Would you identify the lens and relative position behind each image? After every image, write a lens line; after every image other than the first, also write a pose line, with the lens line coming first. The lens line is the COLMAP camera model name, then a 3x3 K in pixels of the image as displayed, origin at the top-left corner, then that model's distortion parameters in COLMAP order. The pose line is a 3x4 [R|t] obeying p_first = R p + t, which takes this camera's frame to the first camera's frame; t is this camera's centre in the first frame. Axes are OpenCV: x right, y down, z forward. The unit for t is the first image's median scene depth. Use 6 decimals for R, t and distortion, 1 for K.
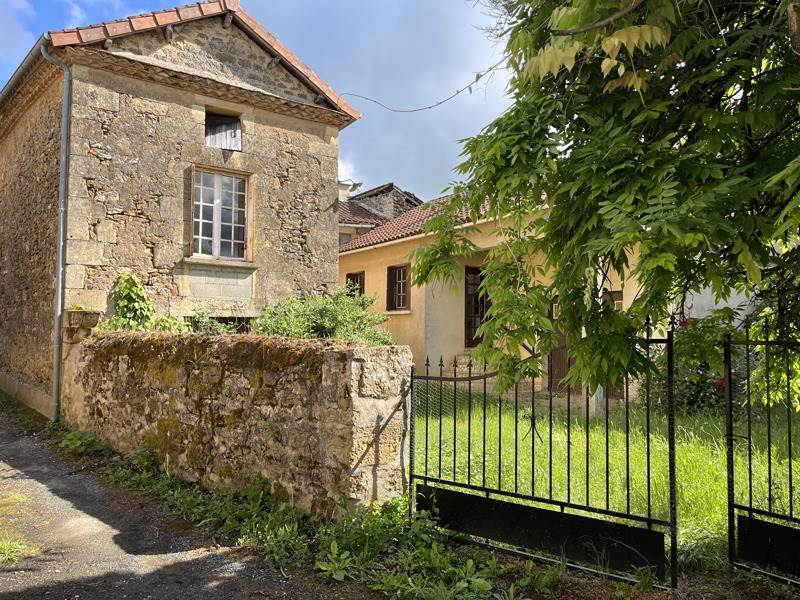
lens RADIAL K [[594.8, 0, 399.8], [0, 594.8, 303.6], [0, 0, 1]] dist [0.008533, 0.000646]
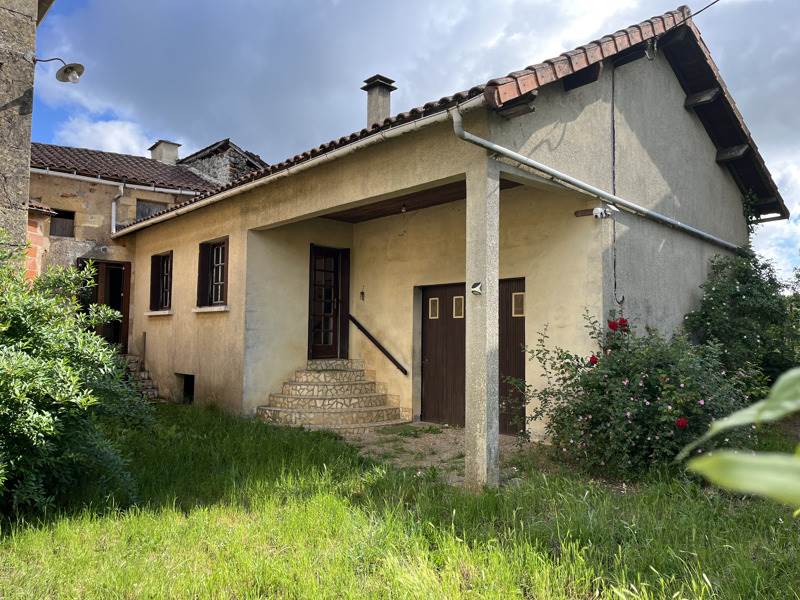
lens RADIAL K [[594.8, 0, 400.0], [0, 594.8, 299.6], [0, 0, 1]] dist [0.008533, 0.000646]
pose [[0.983603, 0.011732, 0.179965, 0.084494], [-0.009624, 0.999875, -0.012583, 0.010046], [-0.180090, 0.010645, 0.983593, 0.274303]]
